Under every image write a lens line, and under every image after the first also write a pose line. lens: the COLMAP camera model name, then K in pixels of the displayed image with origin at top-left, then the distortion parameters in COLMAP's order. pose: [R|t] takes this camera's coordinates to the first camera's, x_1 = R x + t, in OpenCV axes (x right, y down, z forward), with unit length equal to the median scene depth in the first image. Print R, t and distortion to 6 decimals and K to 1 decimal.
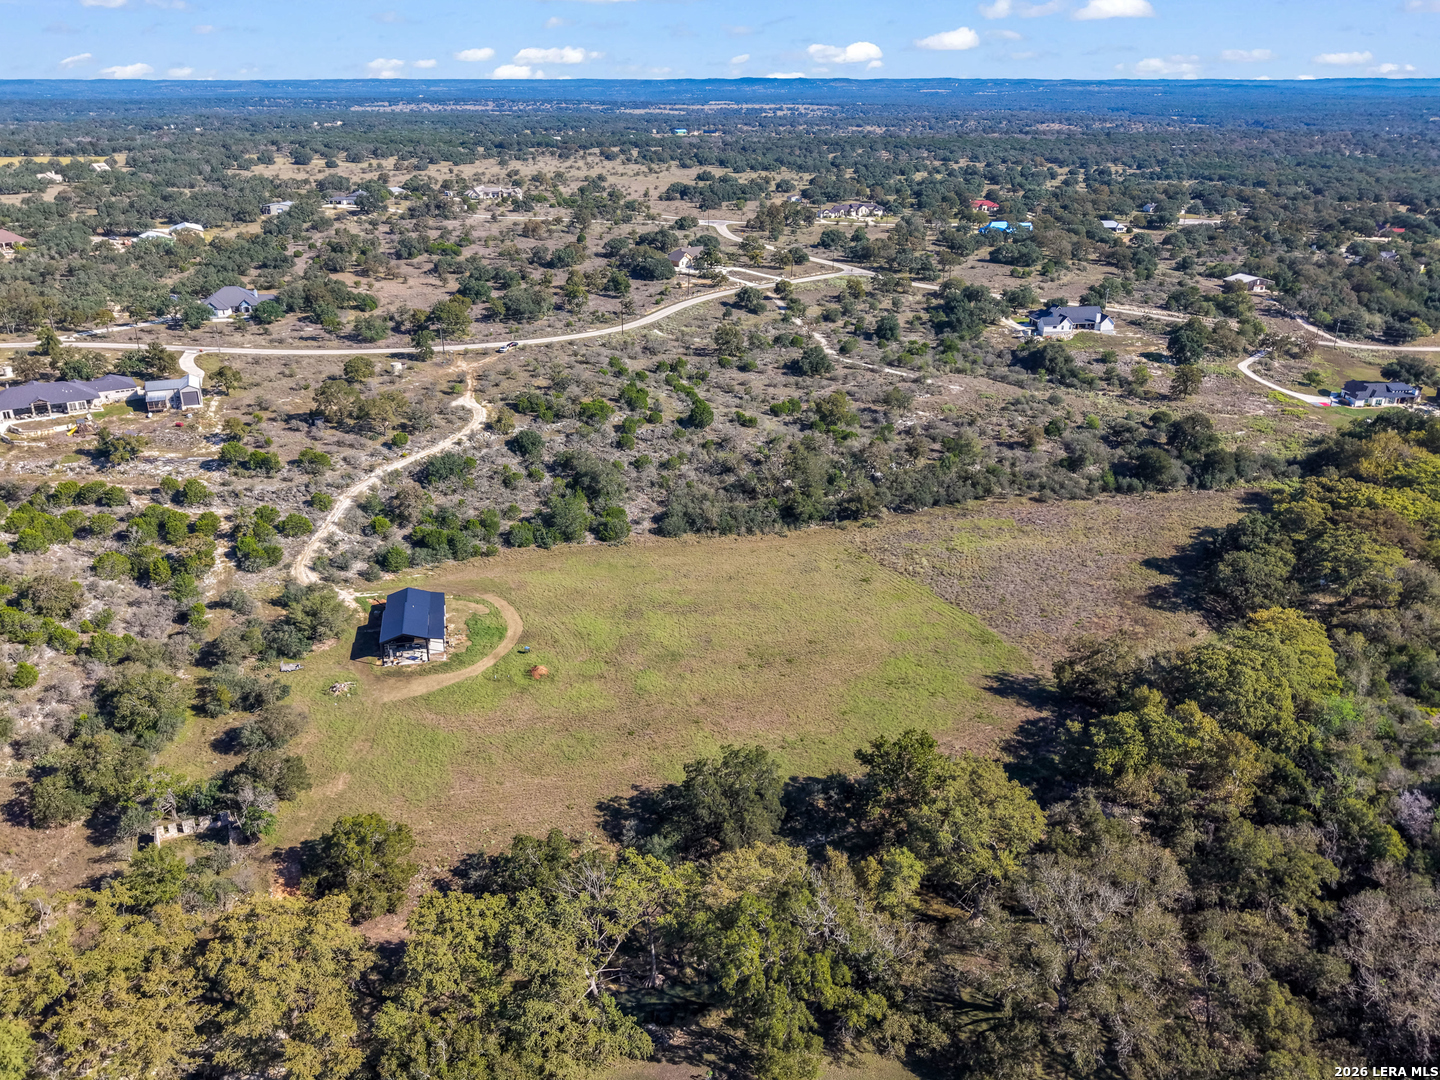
lens RADIAL K [[1132.8, 0, 728.9], [0, 1132.8, 548.0], [0, 0, 1]] dist [0.052096, -0.066784]
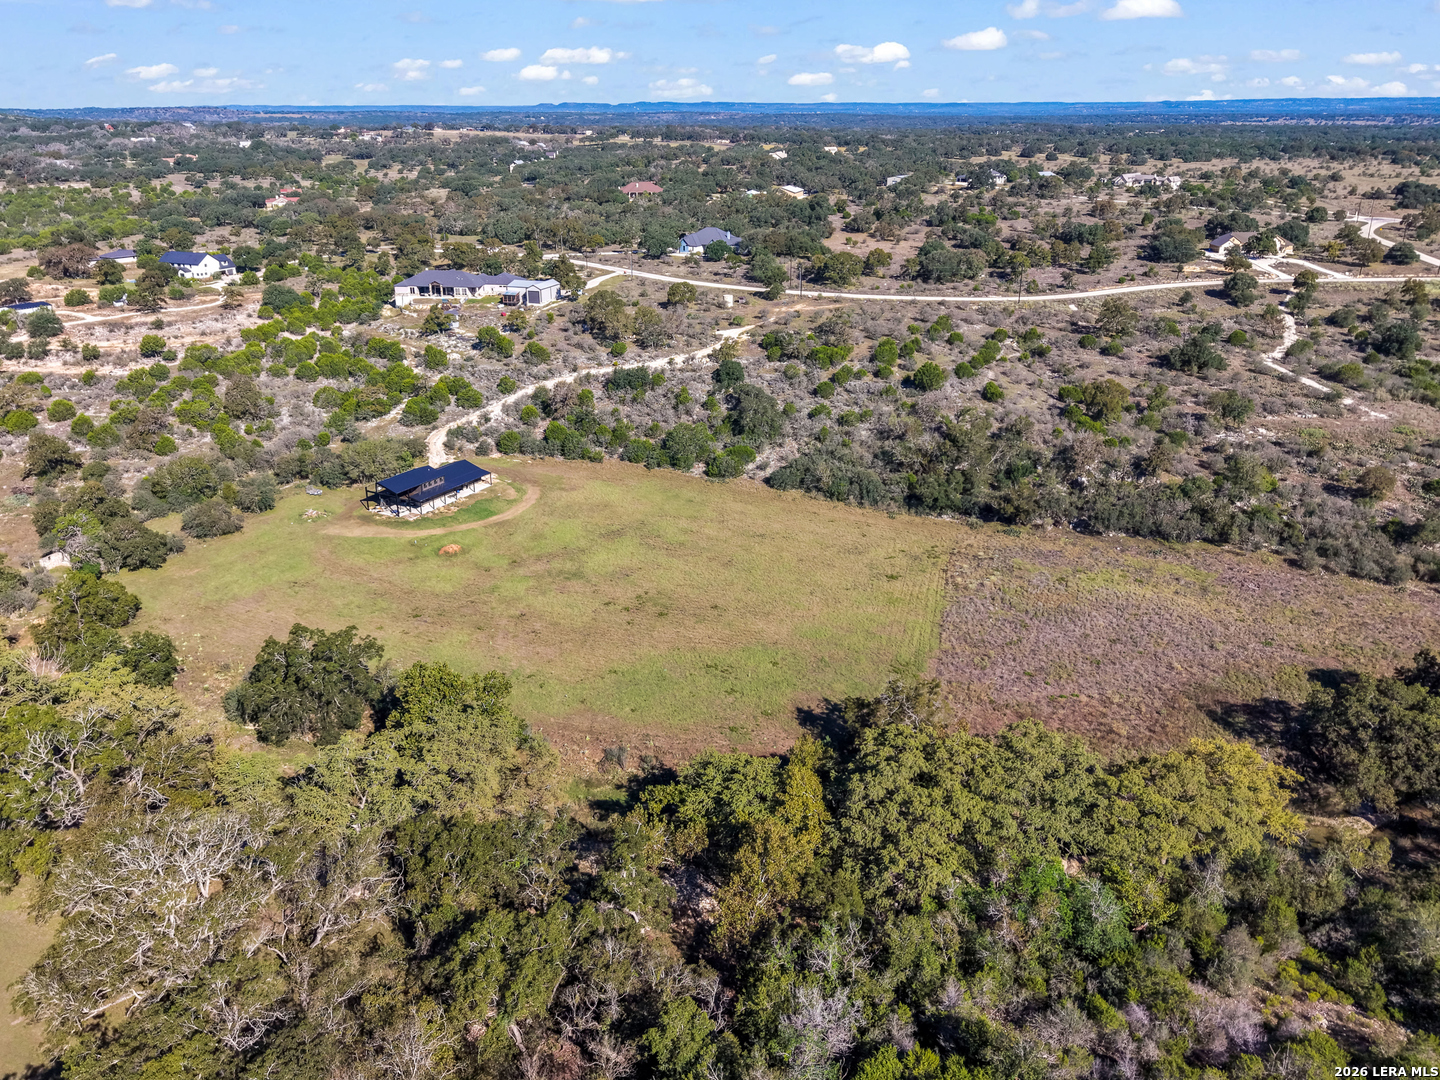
lens RADIAL K [[1132.8, 0, 719.0], [0, 1132.8, 540.8], [0, 0, 1]] dist [0.052096, -0.066784]
pose [[0.745753, 0.232427, -0.624363, 0.456989], [-0.247042, 0.966833, 0.064844, -0.015632], [0.618726, 0.105886, 0.778438, 0.269030]]
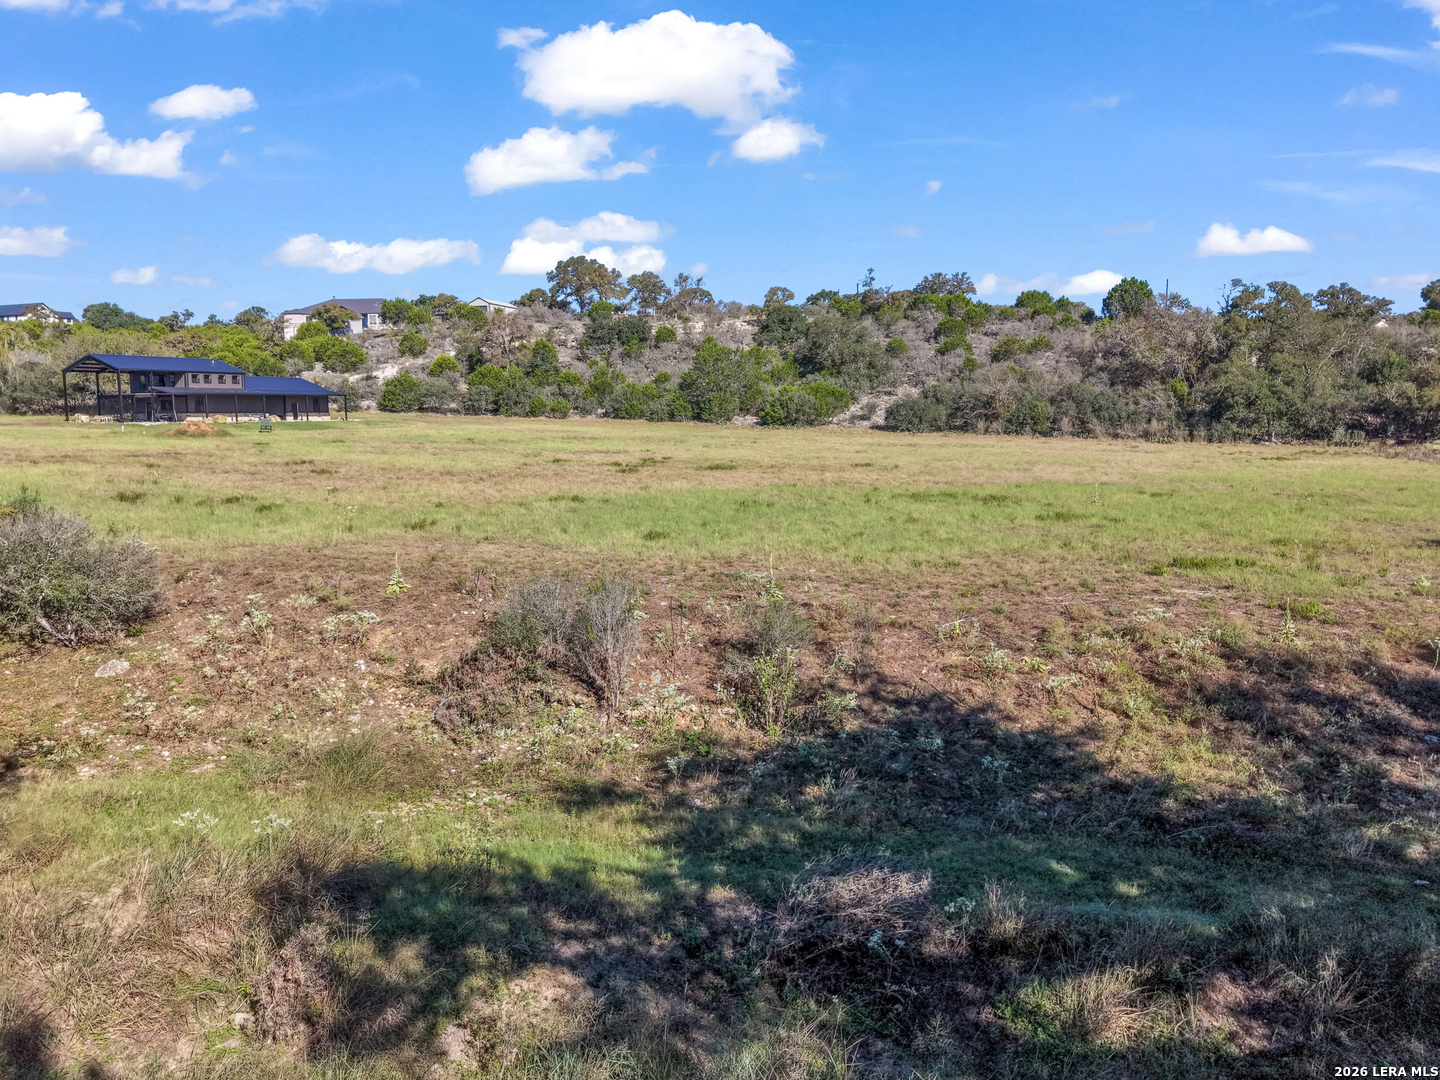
lens RADIAL K [[1132.8, 0, 721.3], [0, 1132.8, 528.5], [0, 0, 1]] dist [0.052096, -0.066784]
pose [[0.761011, 0.061749, -0.645793, 0.184864], [-0.240014, 0.951624, -0.191844, 0.128049], [0.602706, 0.300995, 0.739018, 0.593766]]
